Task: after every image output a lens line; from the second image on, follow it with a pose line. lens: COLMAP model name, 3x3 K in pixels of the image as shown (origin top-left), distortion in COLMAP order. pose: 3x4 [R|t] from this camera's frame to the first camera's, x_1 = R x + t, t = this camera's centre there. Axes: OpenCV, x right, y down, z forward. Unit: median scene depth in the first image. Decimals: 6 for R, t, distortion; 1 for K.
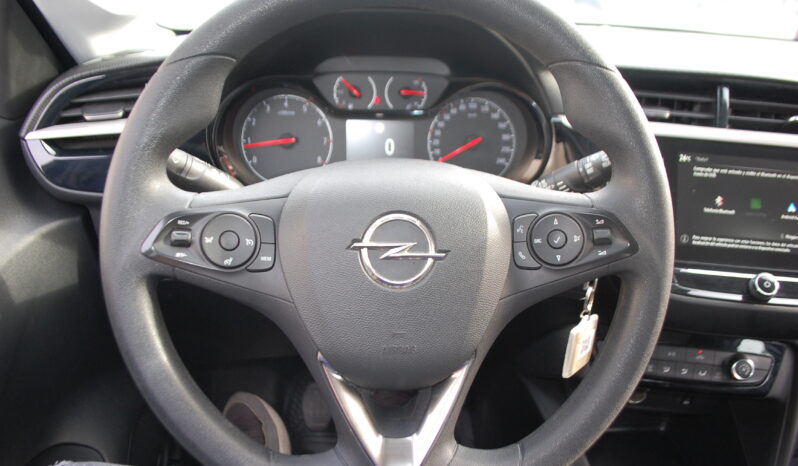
lens RADIAL K [[608.2, 0, 400.3], [0, 608.2, 239.2], [0, 0, 1]] dist [-0.105065, 0.025619]
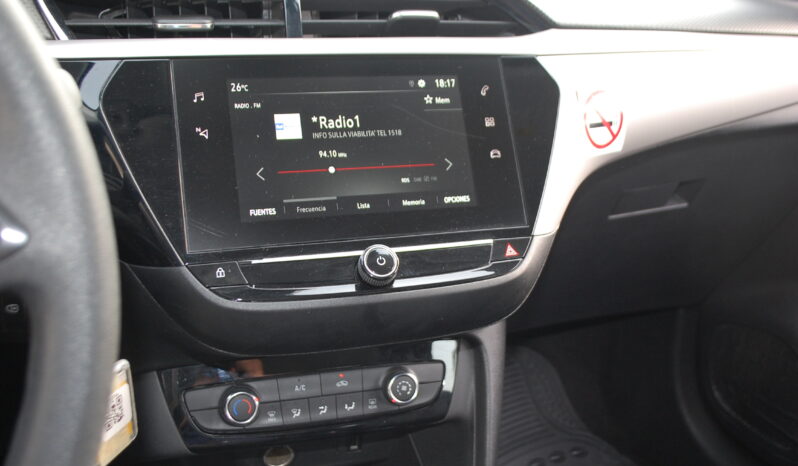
lens RADIAL K [[768.8, 0, 401.9], [0, 768.8, 236.2], [0, 0, 1]] dist [-0.061391, 0.000000]
pose [[0.908373, -0.154657, 0.388509, 0.294090], [0.163959, 0.986423, 0.009322, 0.042237], [-0.384676, 0.055232, 0.921398, 0.181080]]
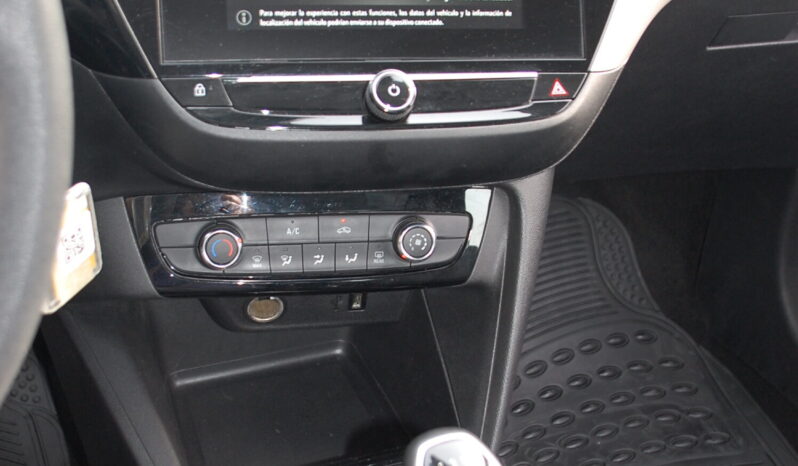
lens RADIAL K [[1015.1, 0, 394.3], [0, 1015.1, 237.6], [0, 0, 1]] dist [-0.069764, 0.000000]
pose [[0.942429, -0.147417, 0.300161, 0.303087], [0.088883, 0.975728, 0.200137, 0.021462], [-0.322379, -0.161936, 0.932657, 0.101215]]
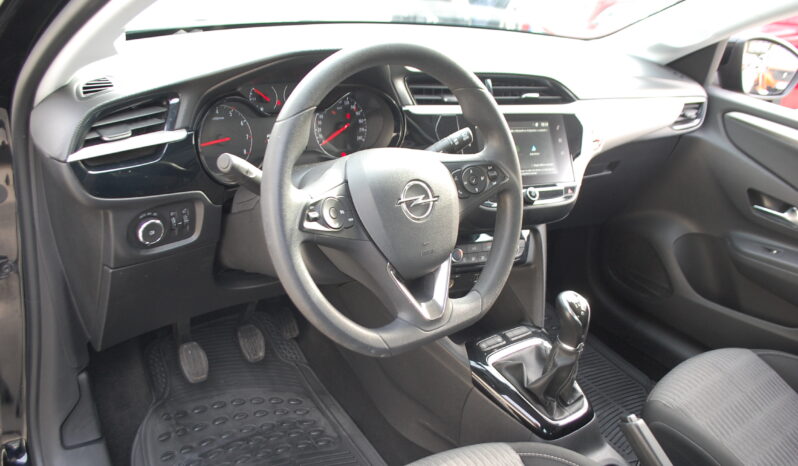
lens RADIAL K [[671.7, 0, 400.5], [0, 671.7, 202.2], [0, 0, 1]] dist [-0.082671, -0.016680]
pose [[0.833062, -0.150830, 0.532220, -0.732363], [0.142017, 0.988178, 0.057755, -0.066215], [-0.534640, 0.027471, 0.844634, -0.461649]]
